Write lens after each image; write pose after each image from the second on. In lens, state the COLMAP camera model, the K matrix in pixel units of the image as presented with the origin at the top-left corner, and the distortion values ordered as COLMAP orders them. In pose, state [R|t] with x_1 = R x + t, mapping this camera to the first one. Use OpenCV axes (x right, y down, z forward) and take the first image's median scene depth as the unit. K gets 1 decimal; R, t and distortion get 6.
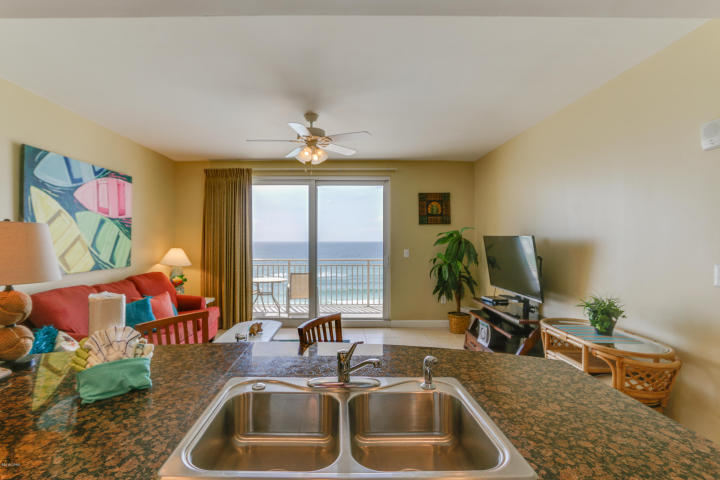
lens RADIAL K [[347.7, 0, 332.0], [0, 347.7, 238.0], [0, 0, 1]] dist [-0.026820, 0.005102]
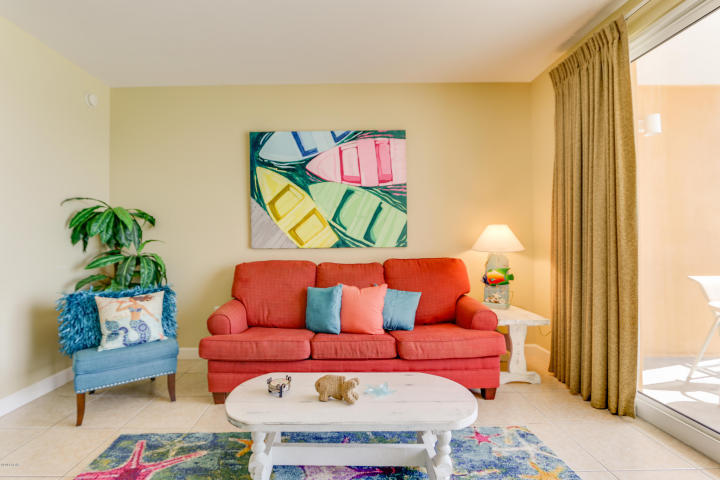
lens RADIAL K [[347.7, 0, 347.4], [0, 347.7, 235.5], [0, 0, 1]] dist [-0.026820, 0.005102]
pose [[0.034162, -0.016782, -0.999275, 0.182651], [0.017568, 0.999715, -0.016189, 0.067071], [0.999262, -0.017002, 0.034447, 0.850413]]
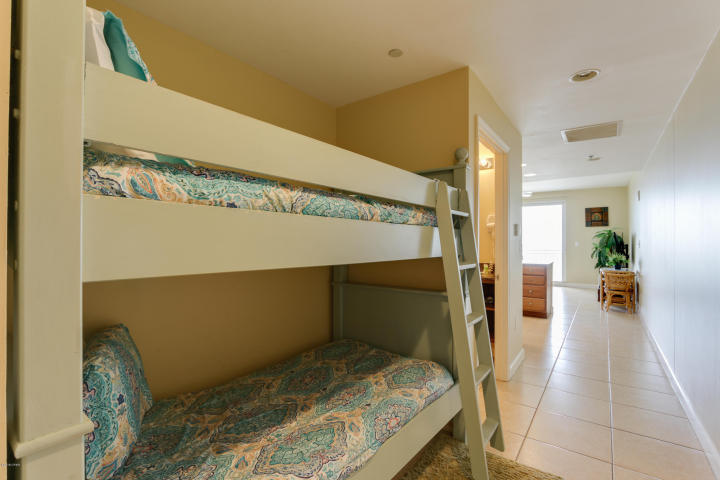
lens RADIAL K [[336.1, 0, 355.9], [0, 336.1, 238.8], [0, 0, 1]] dist [-0.019217, -0.000591]
pose [[0.815657, -0.007048, -0.578493, 0.353515], [0.003377, 0.999967, -0.007421, 0.034983], [0.578526, 0.004100, 0.815654, -1.217102]]
